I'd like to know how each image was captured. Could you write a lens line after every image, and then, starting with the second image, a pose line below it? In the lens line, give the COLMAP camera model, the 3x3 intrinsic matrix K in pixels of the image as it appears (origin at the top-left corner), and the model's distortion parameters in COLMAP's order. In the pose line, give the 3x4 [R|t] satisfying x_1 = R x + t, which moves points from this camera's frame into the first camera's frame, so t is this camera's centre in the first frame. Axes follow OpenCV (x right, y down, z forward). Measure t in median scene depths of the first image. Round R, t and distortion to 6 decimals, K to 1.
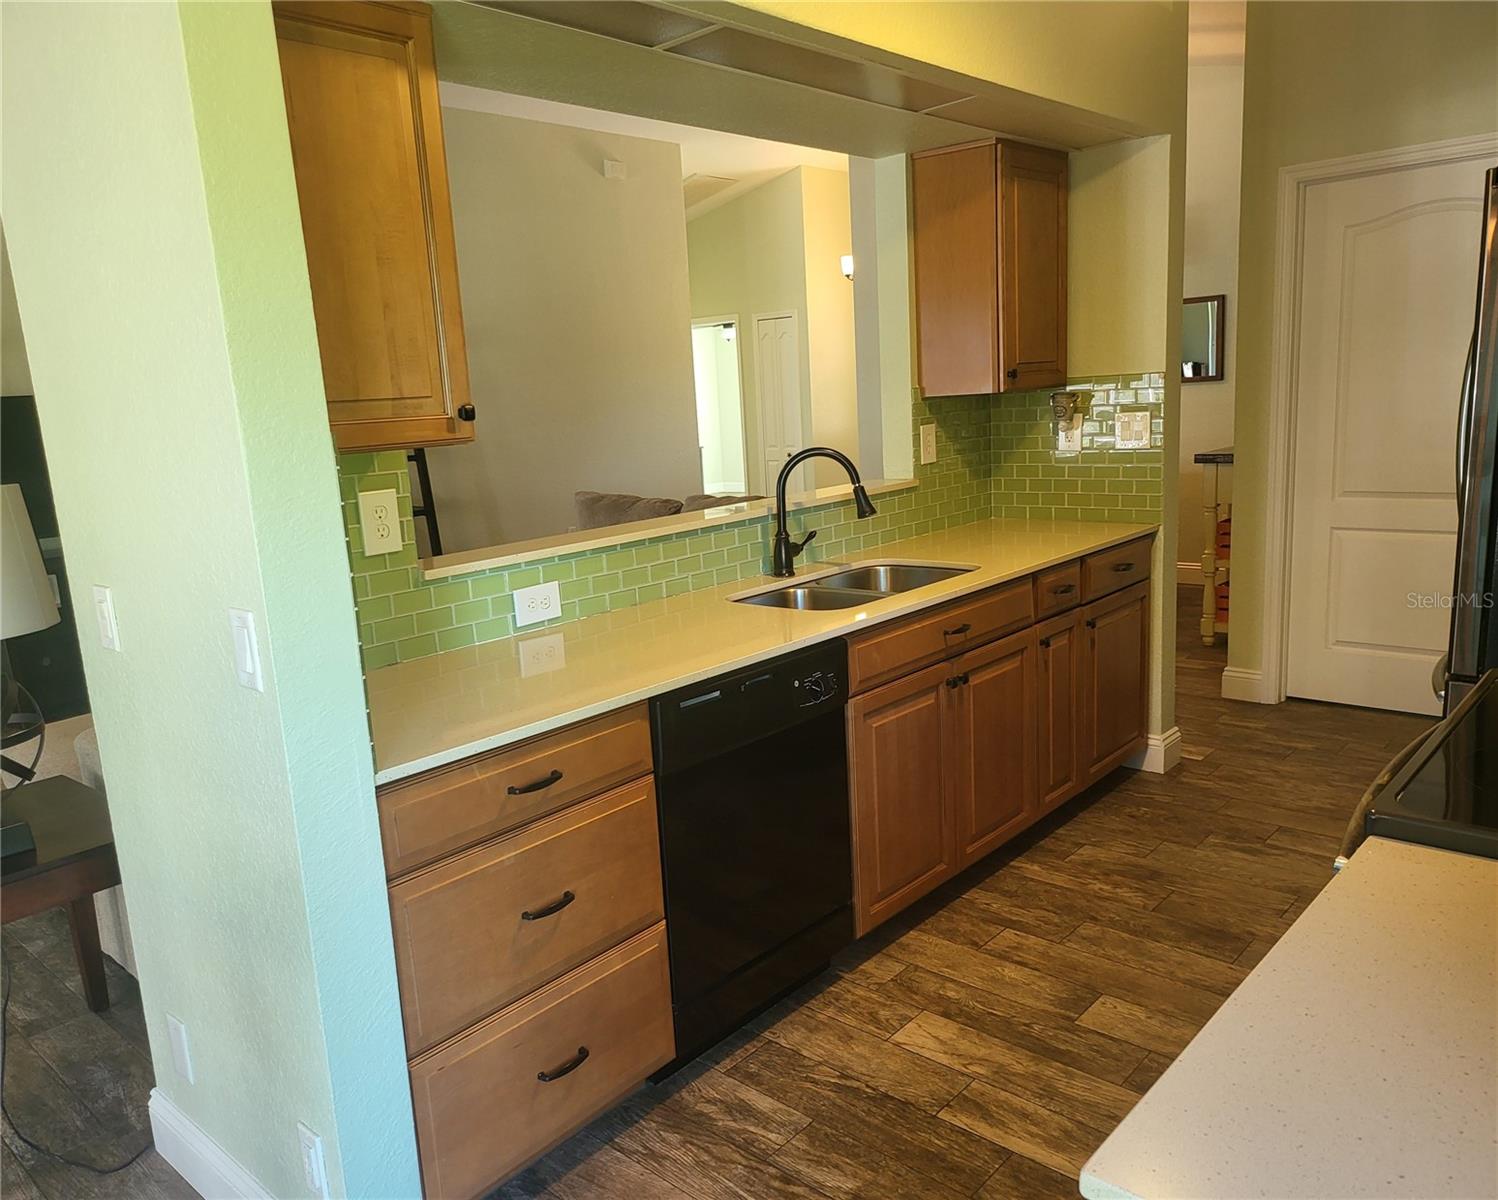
lens RADIAL K [[1137.7, 0, 745.8], [0, 1137.7, 603.9], [0, 0, 1]] dist [0.011069, -0.011027]
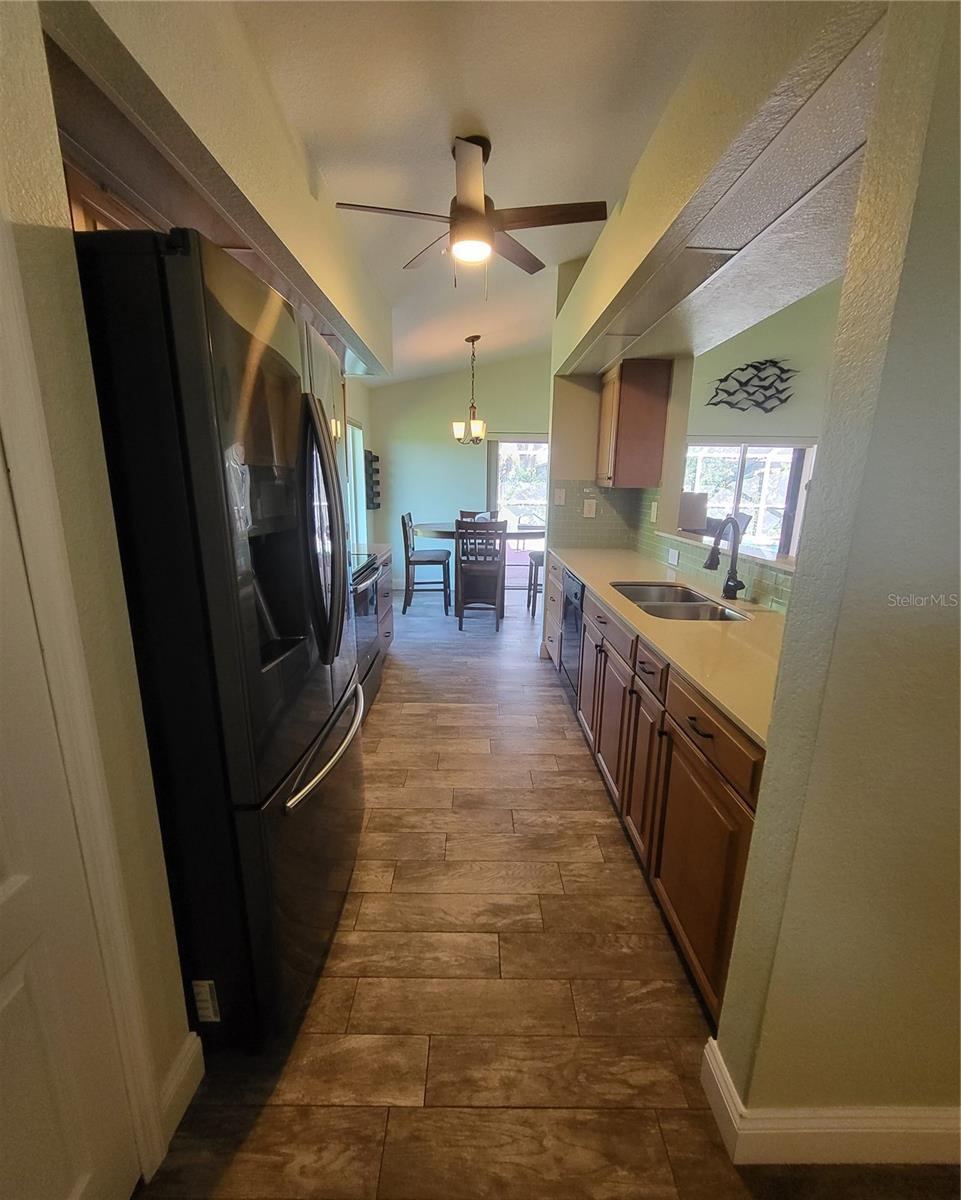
lens RADIAL K [[505.3, 0, 477.4], [0, 505.3, 599.7], [0, 0, 1]] dist [0.002347, 0.001687]
pose [[-0.742447, 0.192963, -0.641512, 0.848310], [-0.104174, 0.912712, 0.395102, -0.308197], [0.661756, 0.360171, -0.657538, 1.412982]]
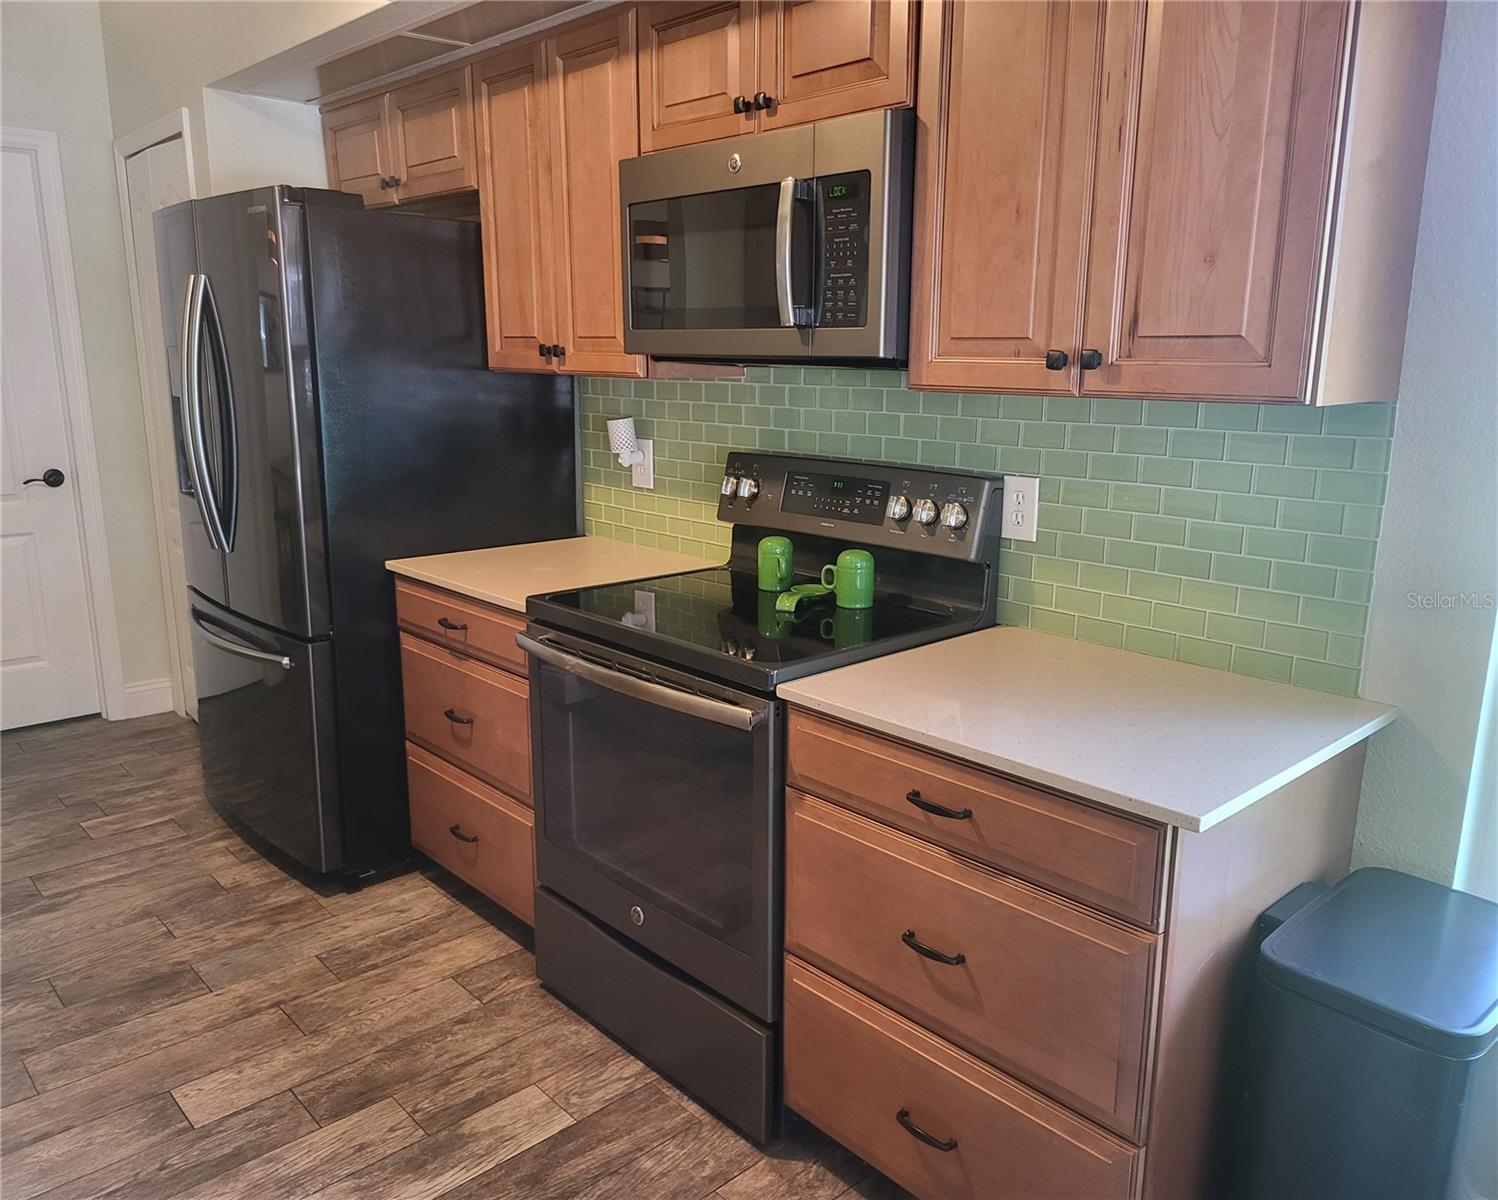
lens RADIAL K [[1137.7, 0, 744.0], [0, 1137.7, 600.2], [0, 0, 1]] dist [0.011069, -0.011027]
pose [[0.096736, -0.166973, 0.981204, -0.381939], [0.179367, 0.972612, 0.147828, -0.055862], [-0.979015, 0.161695, 0.124036, 0.384572]]
